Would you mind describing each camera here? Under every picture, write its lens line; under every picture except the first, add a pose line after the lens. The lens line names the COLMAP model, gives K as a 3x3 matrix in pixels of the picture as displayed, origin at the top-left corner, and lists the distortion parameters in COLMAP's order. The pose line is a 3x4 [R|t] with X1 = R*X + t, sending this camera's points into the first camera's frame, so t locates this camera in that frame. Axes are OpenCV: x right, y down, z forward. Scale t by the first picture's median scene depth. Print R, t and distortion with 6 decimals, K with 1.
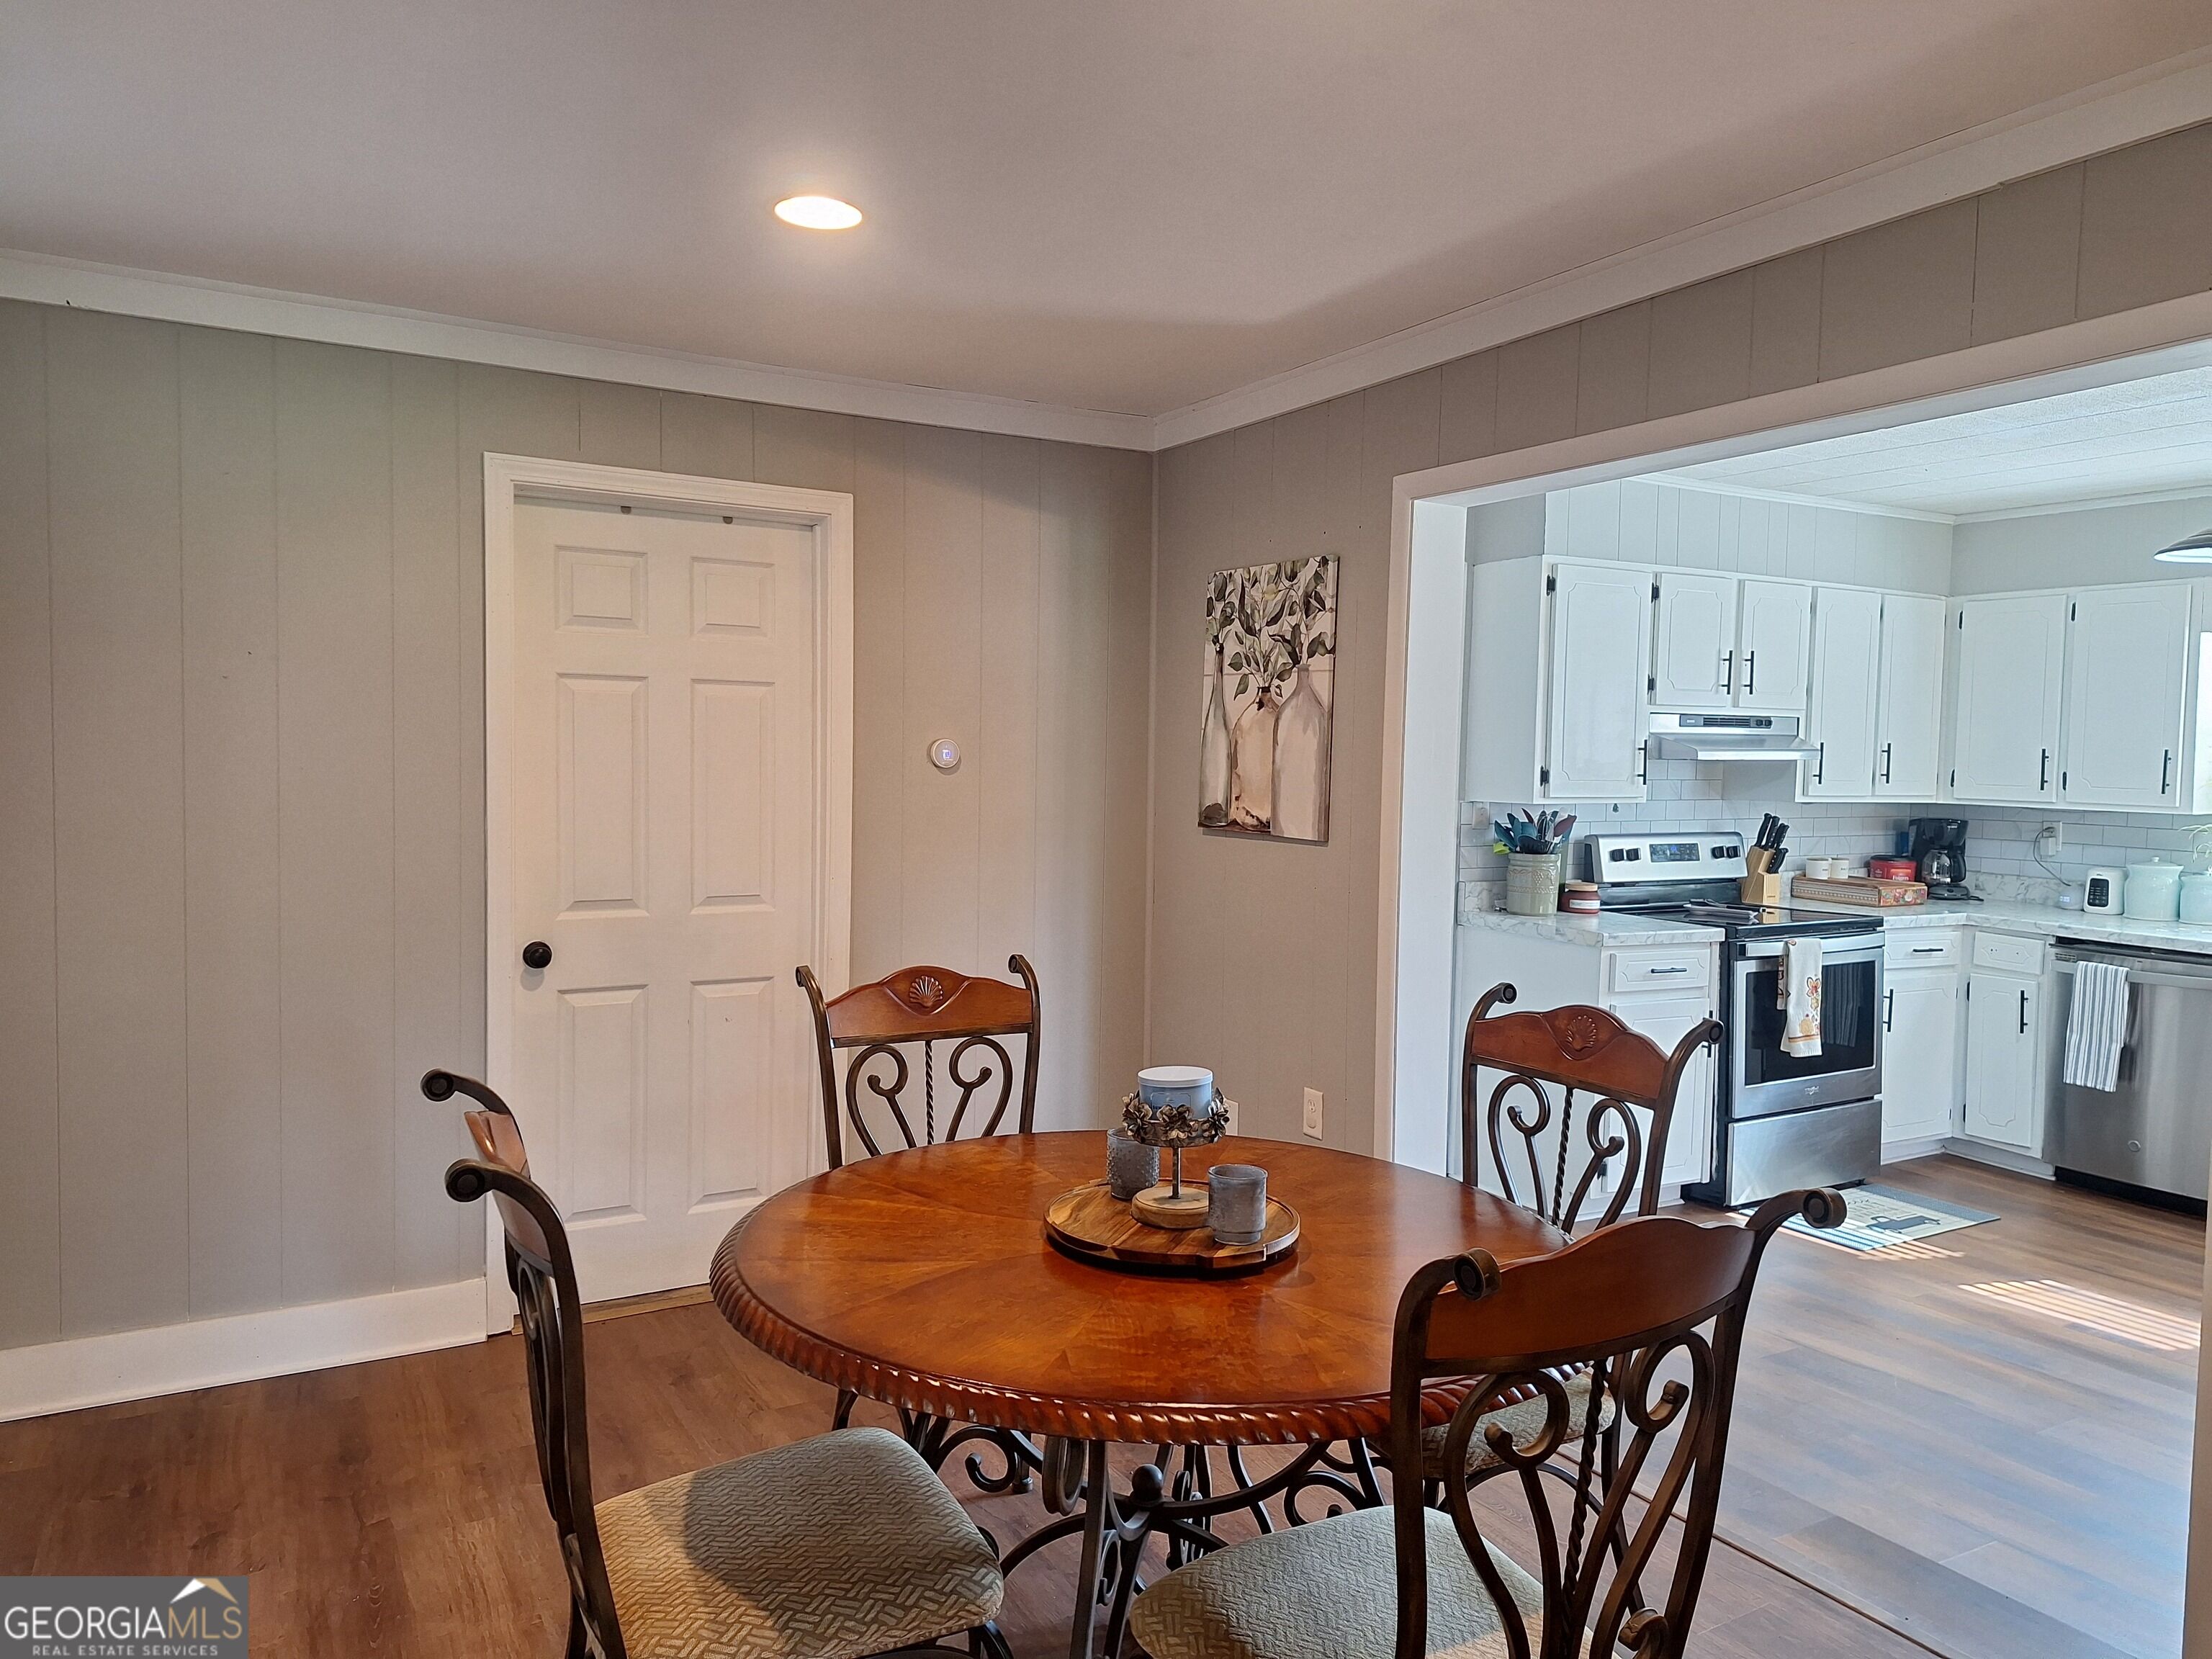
lens RADIAL K [[1537.9, 0, 1104.7], [0, 1537.9, 848.5], [0, 0, 1]] dist [0.119574, -0.164268]
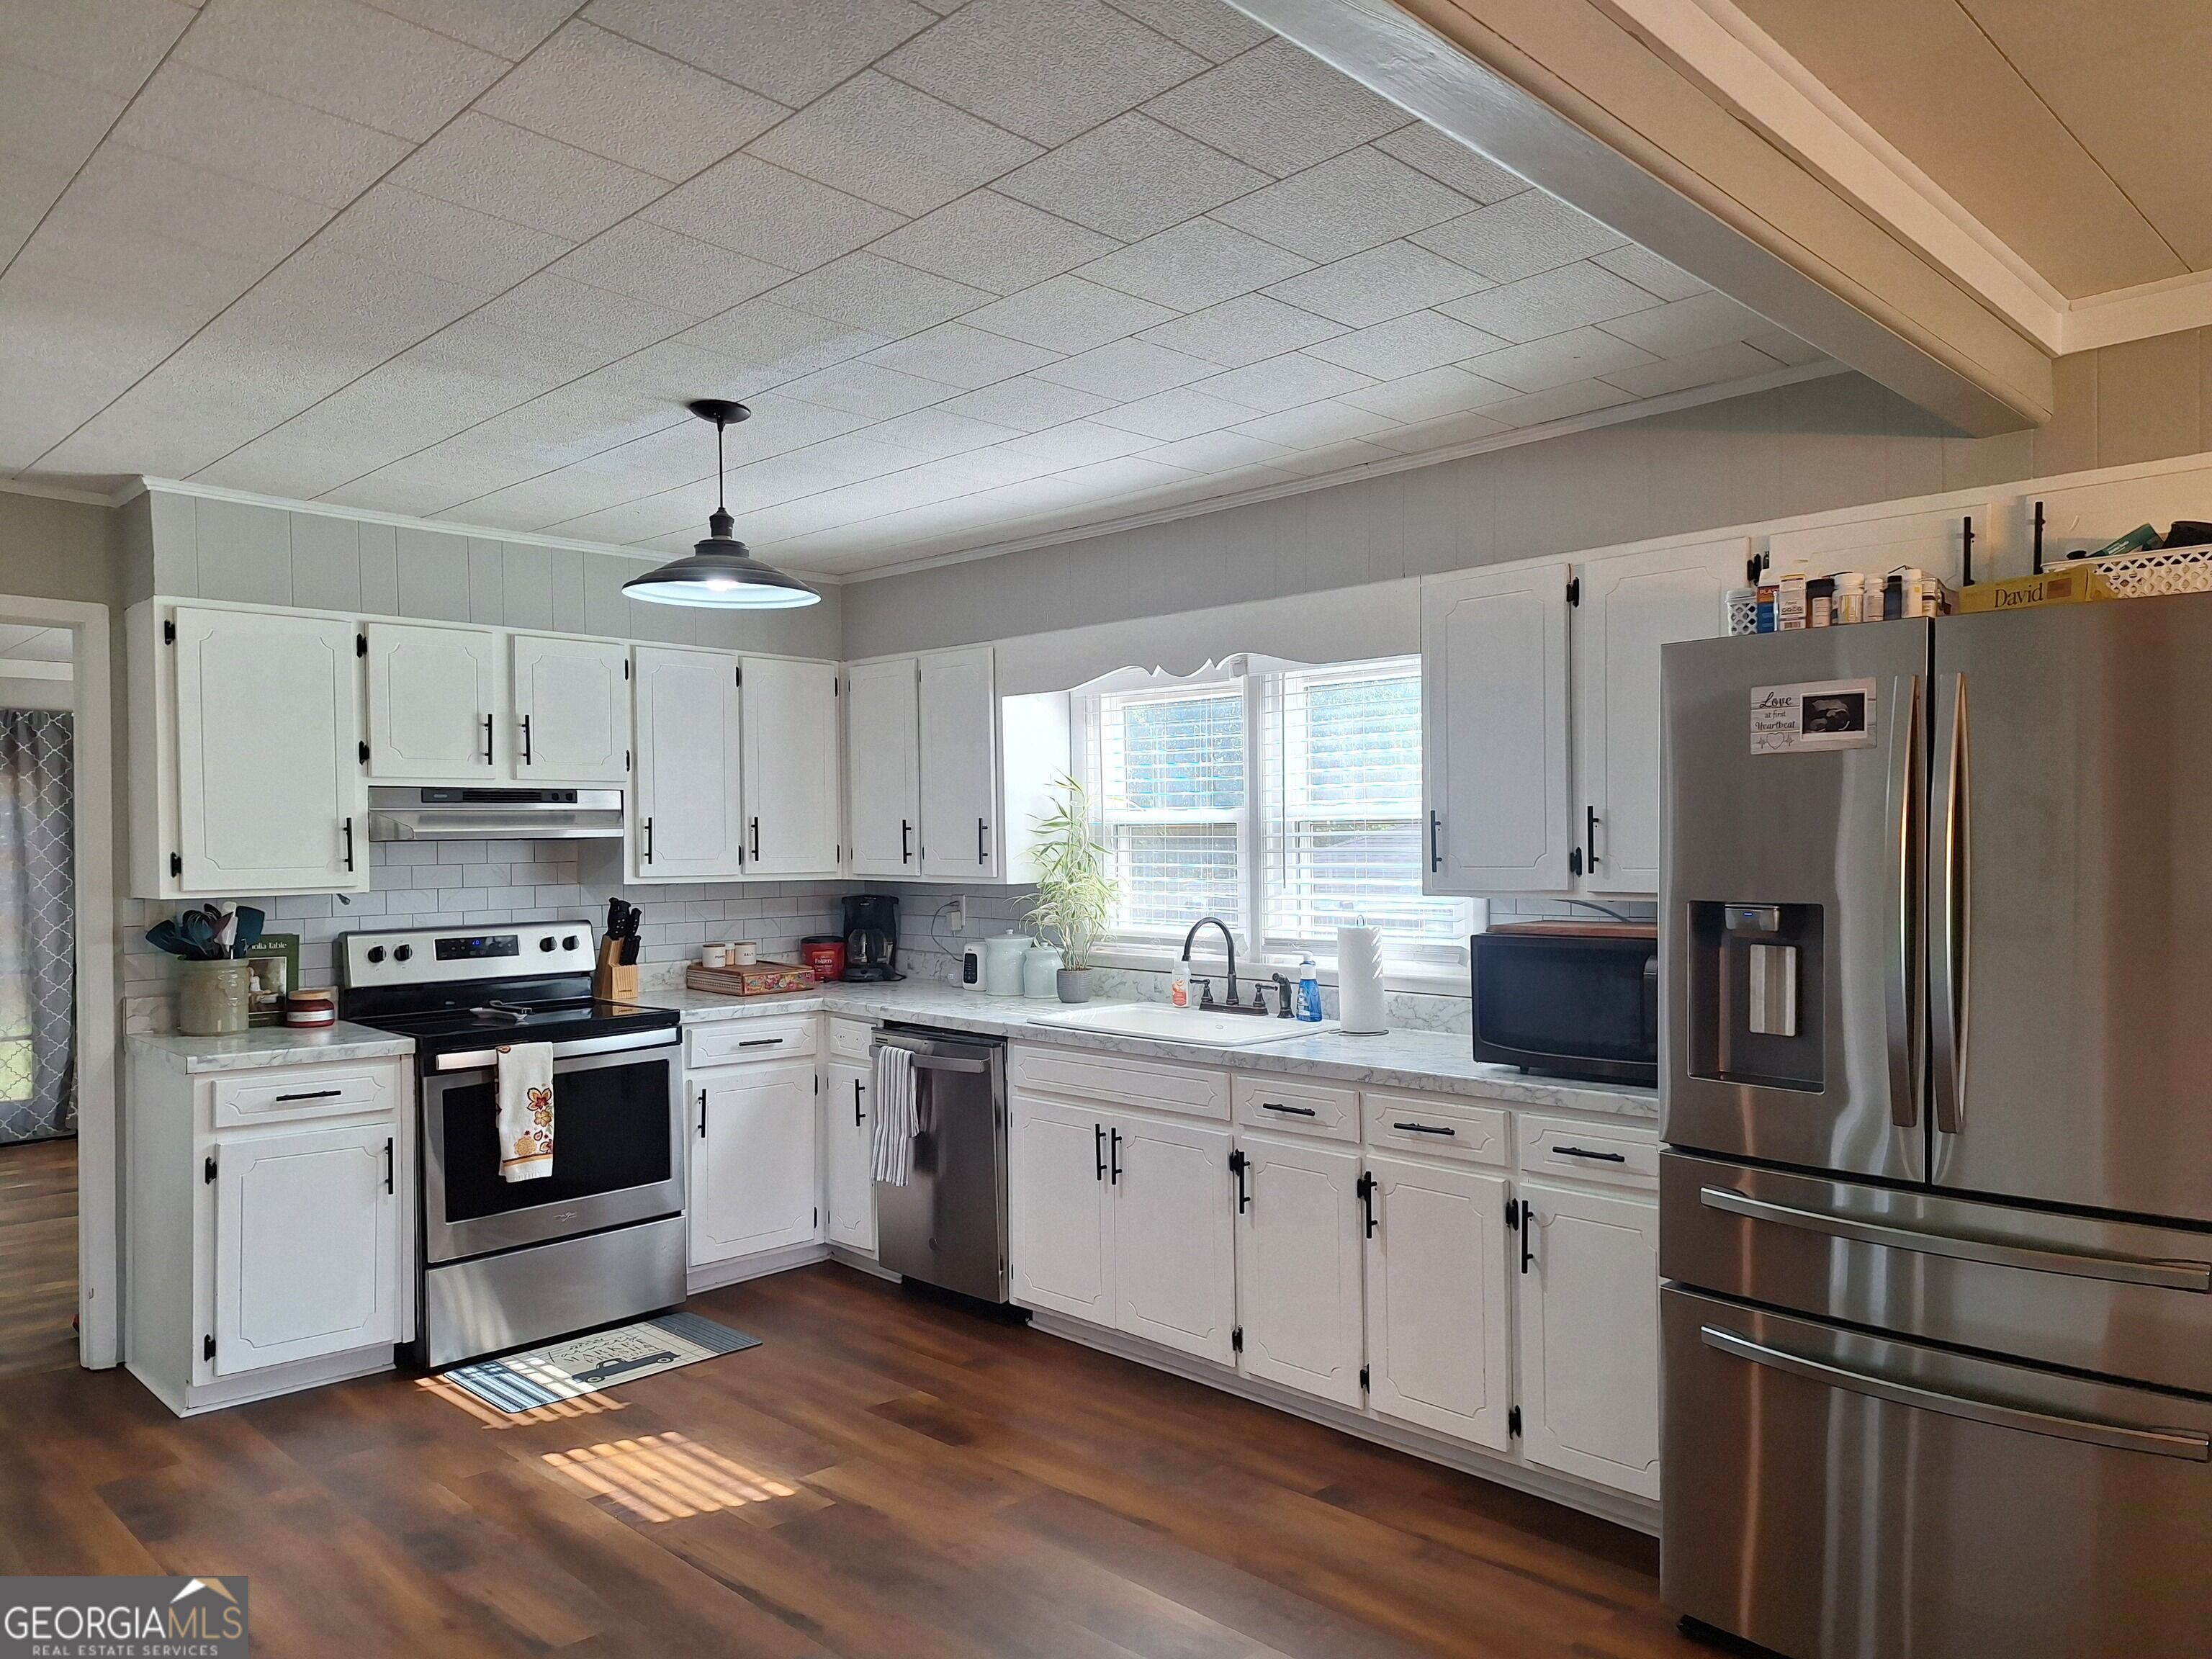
lens RADIAL K [[1533.7, 0, 1130.8], [0, 1533.7, 857.0], [0, 0, 1]] dist [0.099245, -0.107946]
pose [[0.966139, -0.028998, 0.256386, 0.517621], [0.041633, 0.998164, -0.043993, 0.005972], [-0.254640, 0.053178, 0.965573, 0.072686]]
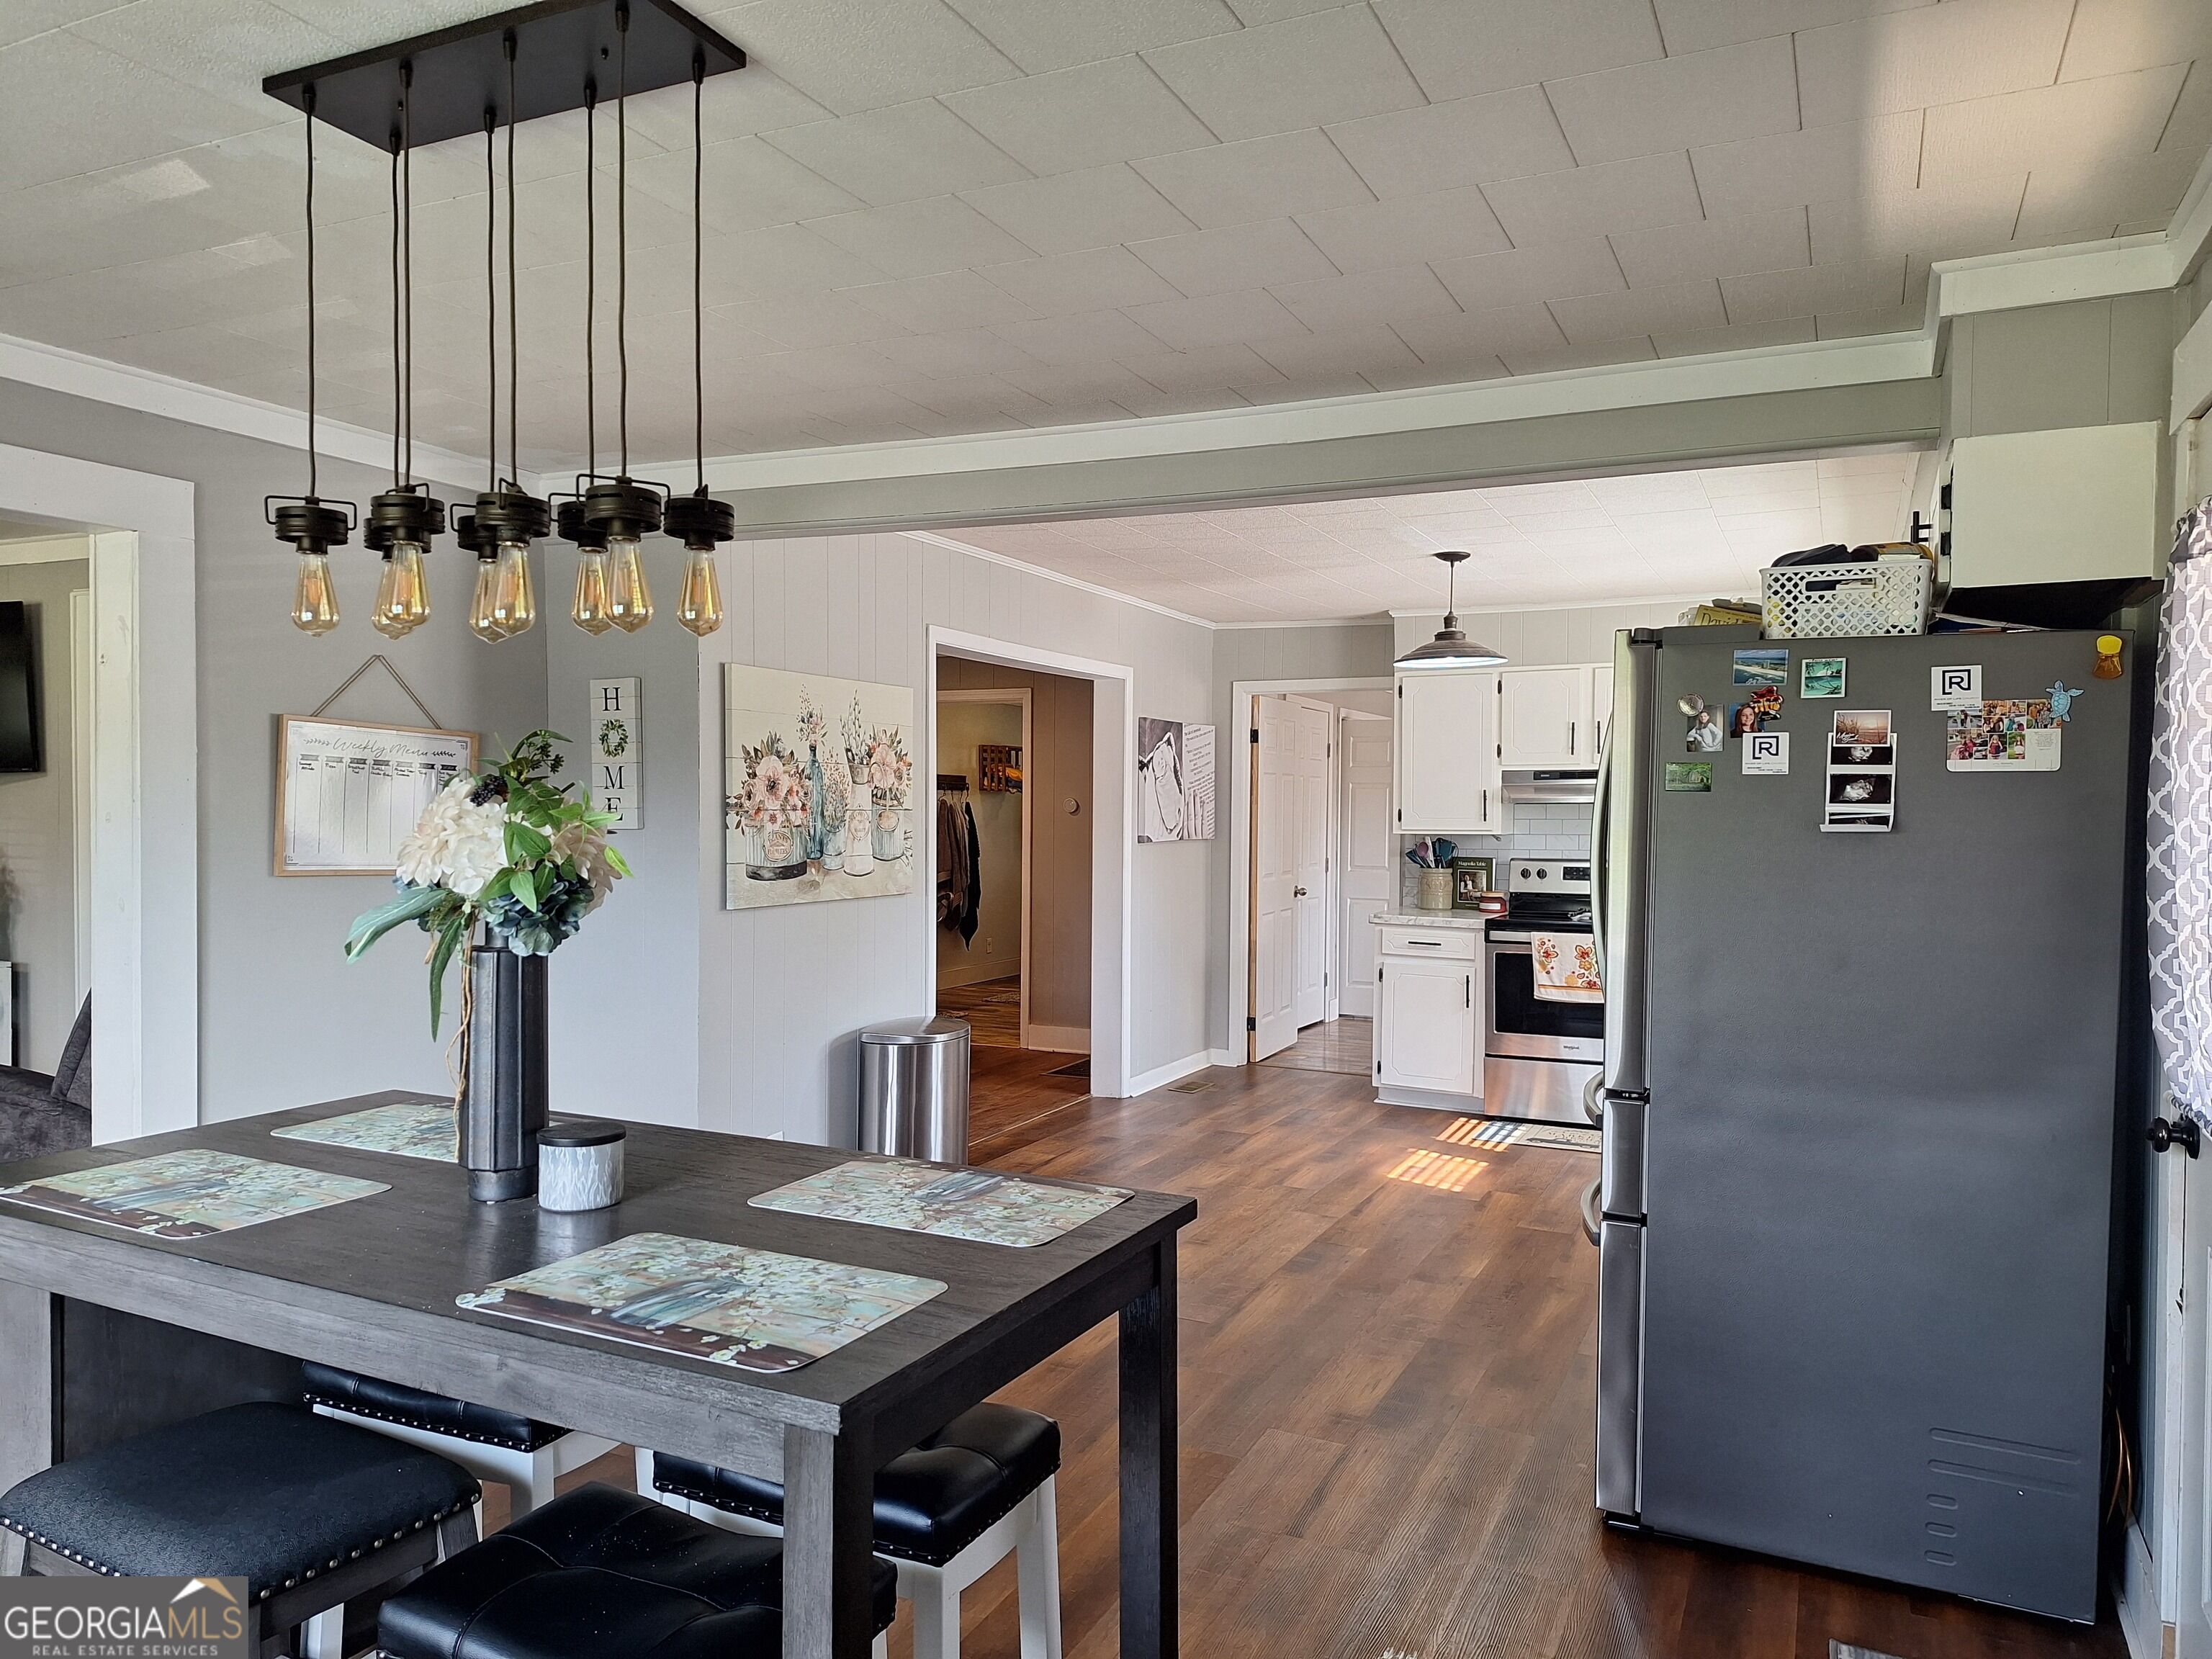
lens RADIAL K [[1528.1, 0, 1082.3], [0, 1528.1, 839.3], [0, 0, 1]] dist [0.123808, -0.171781]
pose [[0.550272, 0.005891, -0.834965, 1.273501], [-0.051080, 0.998340, -0.026620, 0.031210], [0.833422, 0.057299, 0.549659, -0.083047]]
